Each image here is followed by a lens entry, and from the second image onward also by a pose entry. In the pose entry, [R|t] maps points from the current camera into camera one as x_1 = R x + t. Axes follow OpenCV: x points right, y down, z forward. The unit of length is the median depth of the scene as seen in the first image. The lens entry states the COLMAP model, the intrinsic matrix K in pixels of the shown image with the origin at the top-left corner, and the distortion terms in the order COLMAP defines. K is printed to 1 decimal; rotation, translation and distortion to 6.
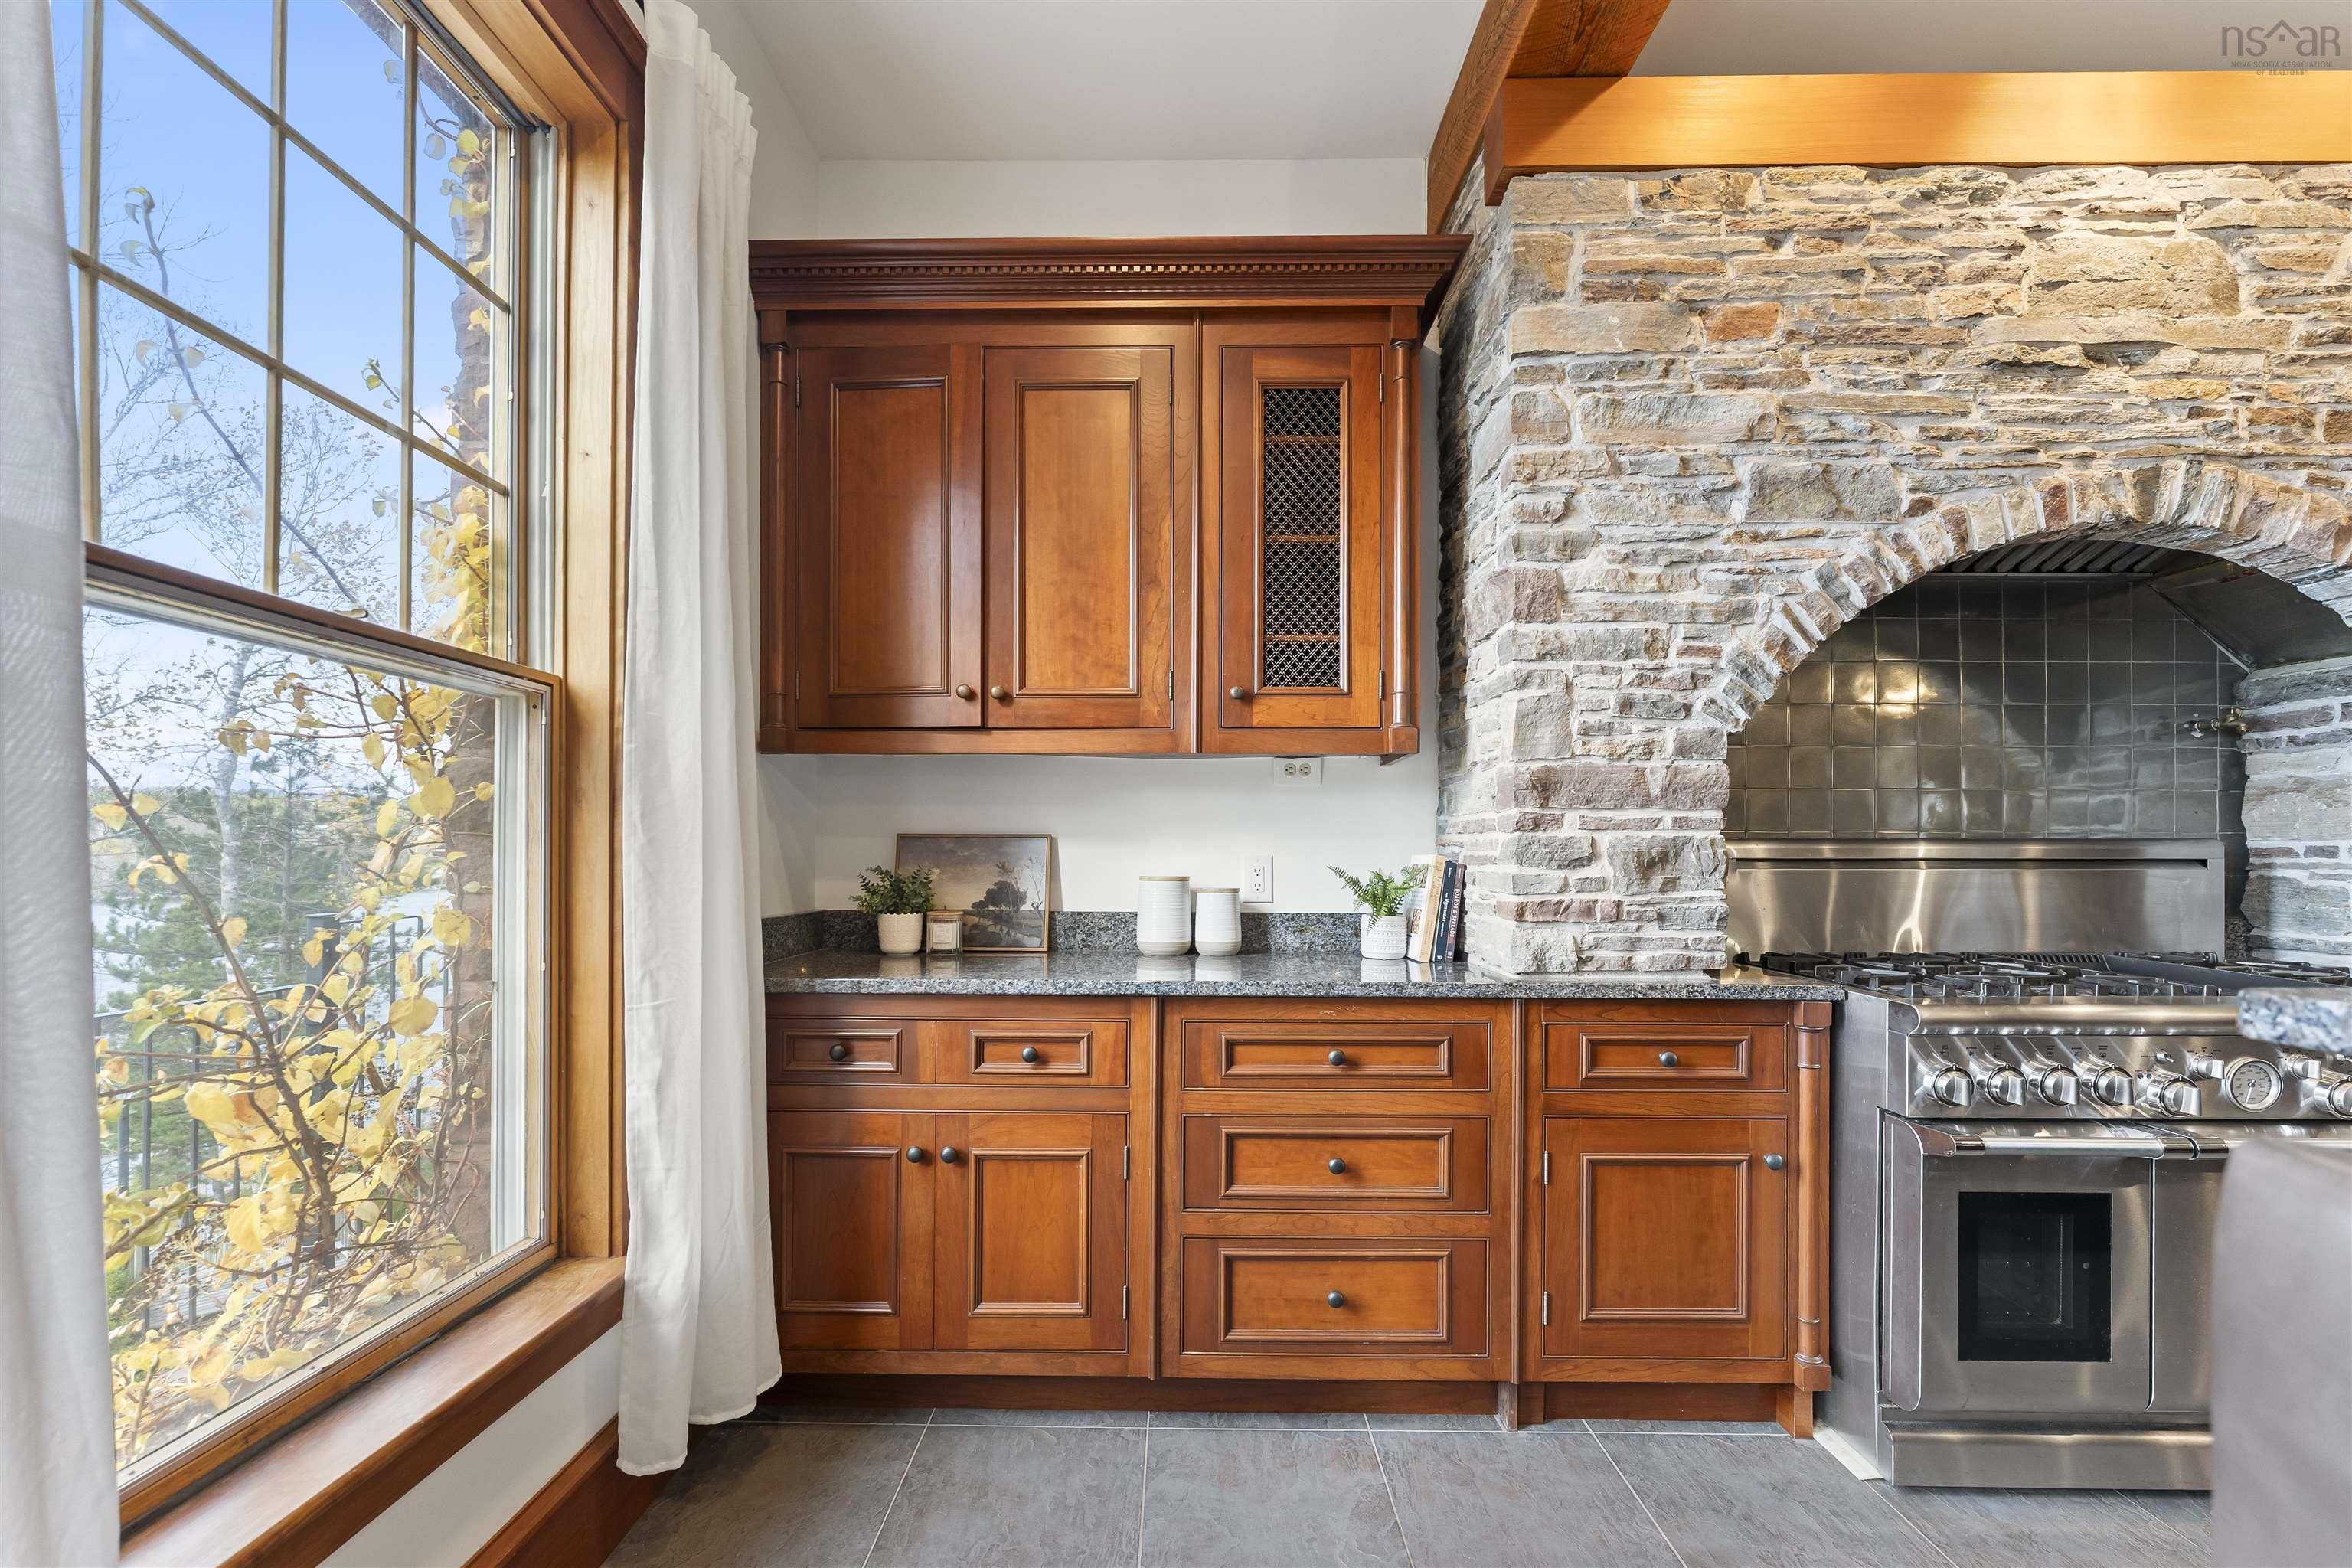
lens RADIAL K [[973.0, 0, 1174.8], [0, 973.0, 849.3], [0, 0, 1]] dist [-0.000320, 0.000043]
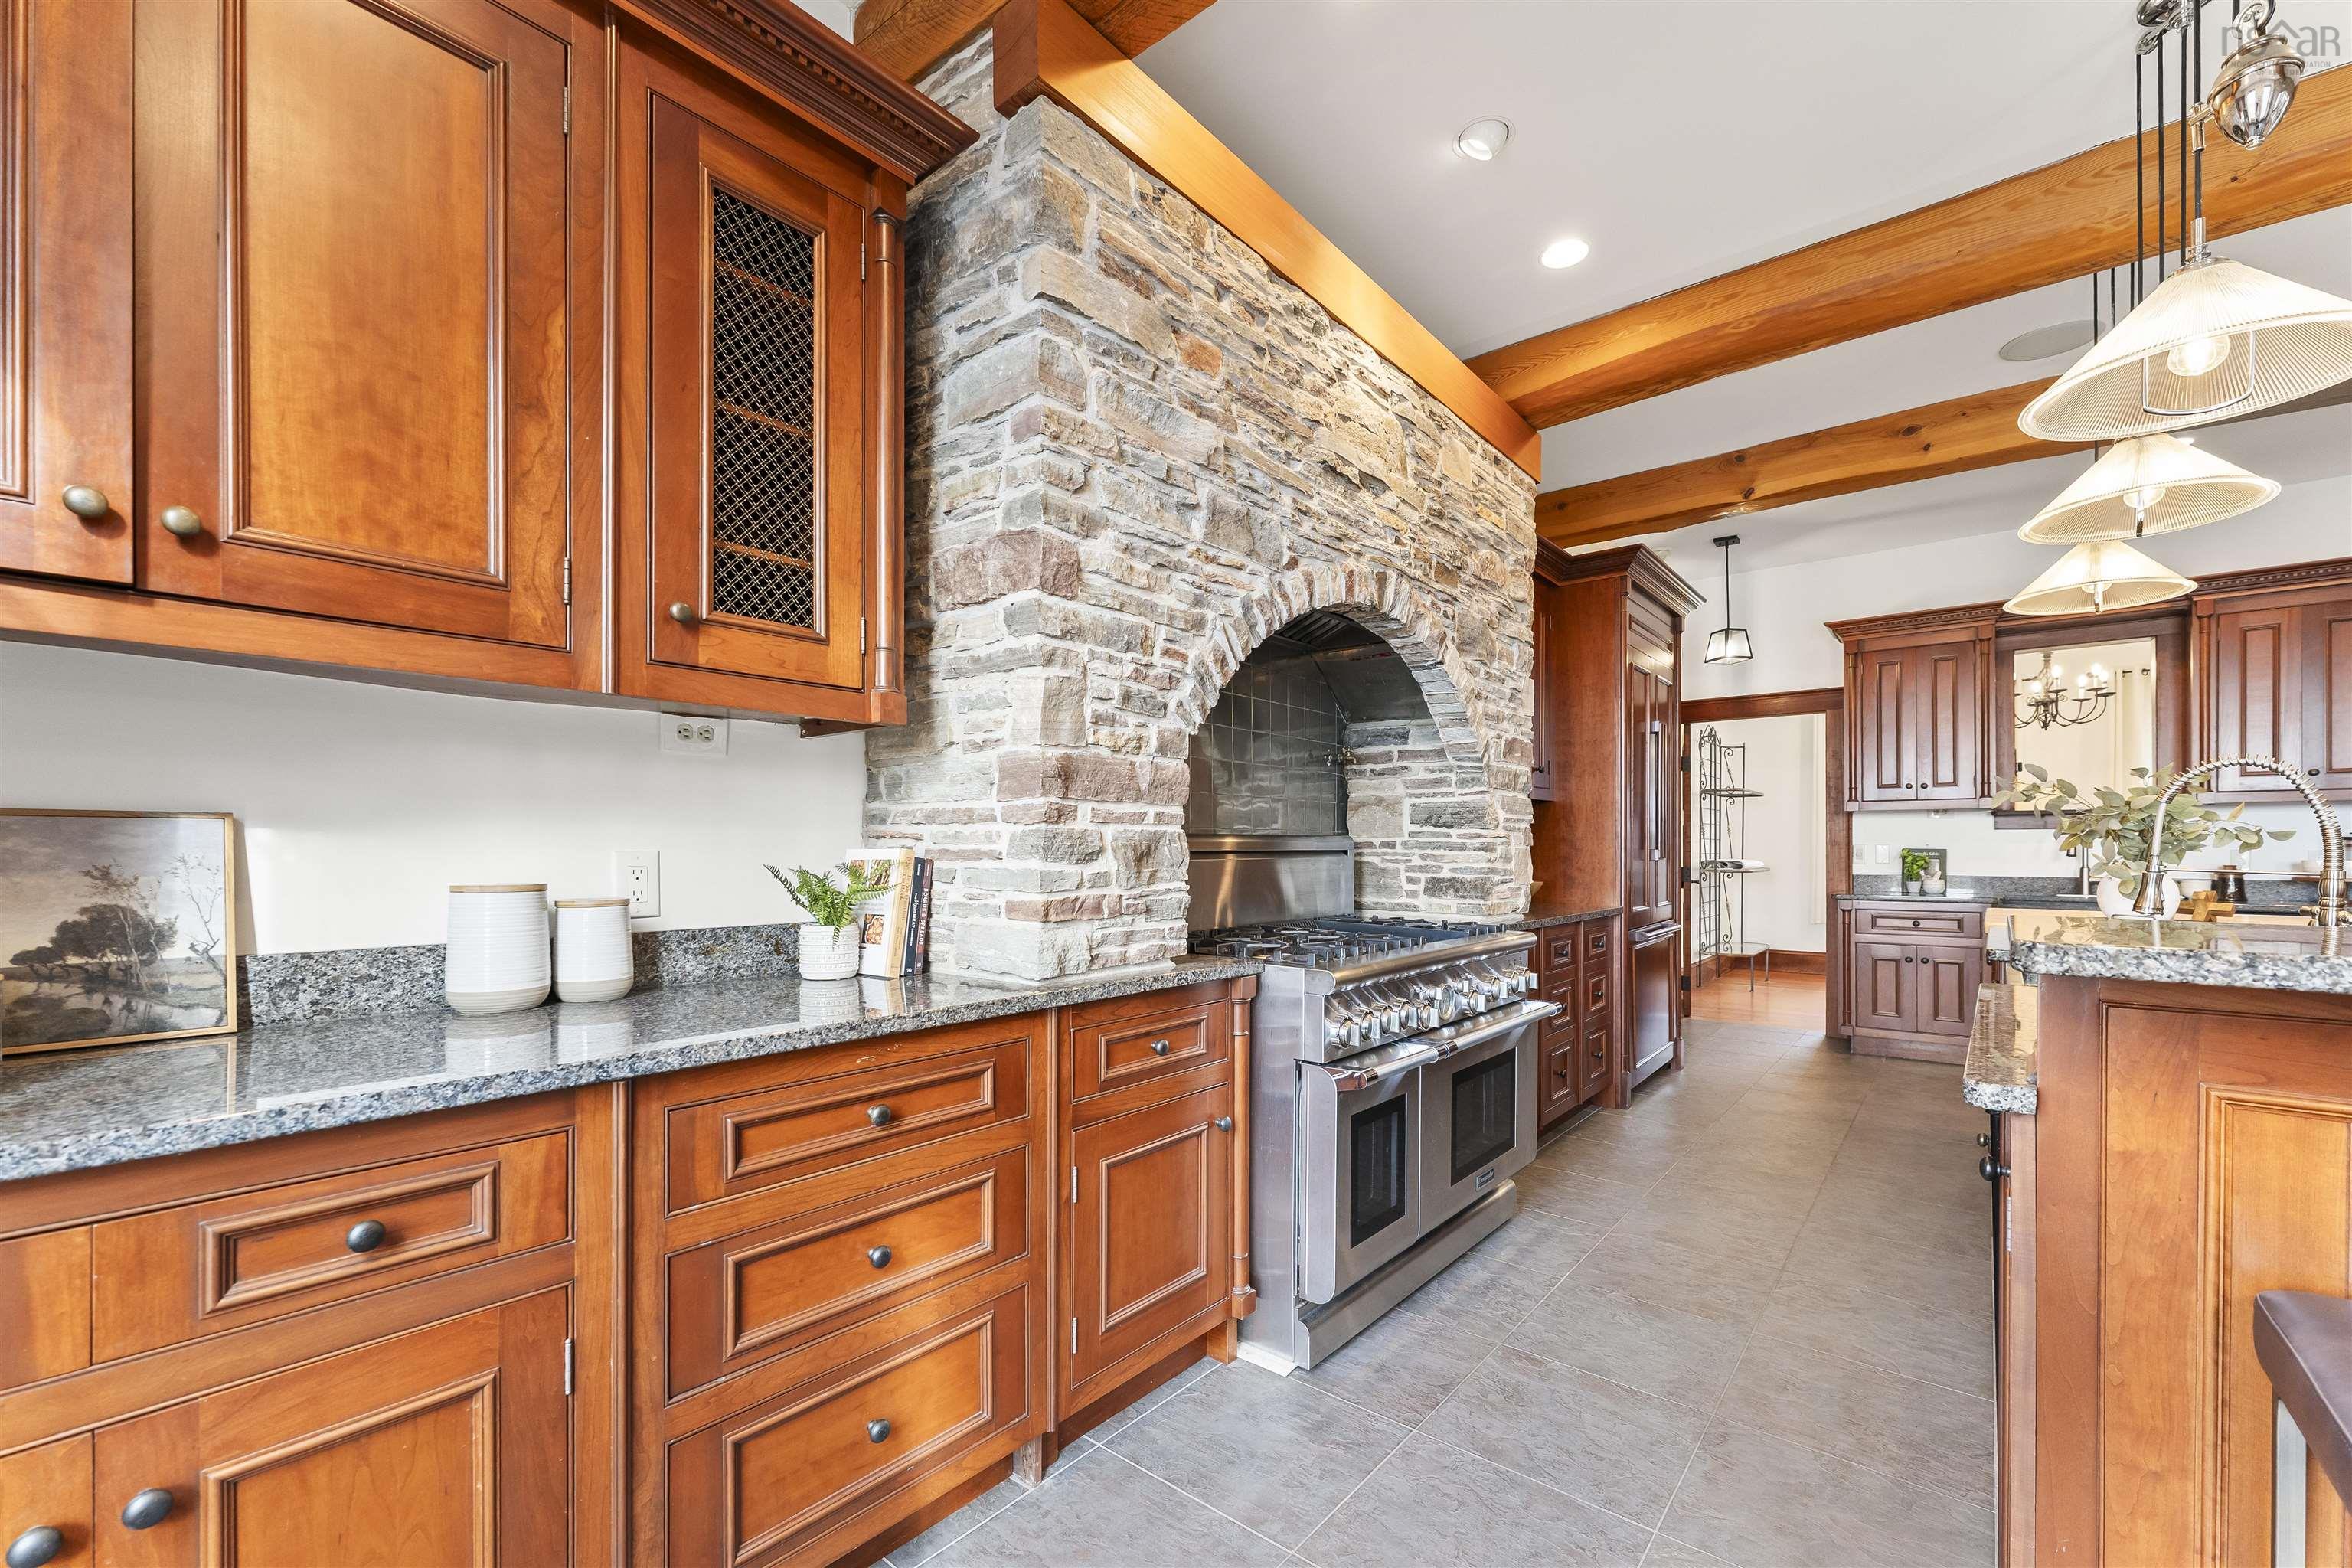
lens RADIAL K [[973.0, 0, 1174.8], [0, 973.0, 849.3], [0, 0, 1]] dist [-0.000320, 0.000043]
pose [[0.634551, -0.003800, 0.772872, -0.272135], [-0.002936, 0.999969, 0.007326, -0.000984], [-0.772875, -0.006918, 0.634520, 0.332077]]
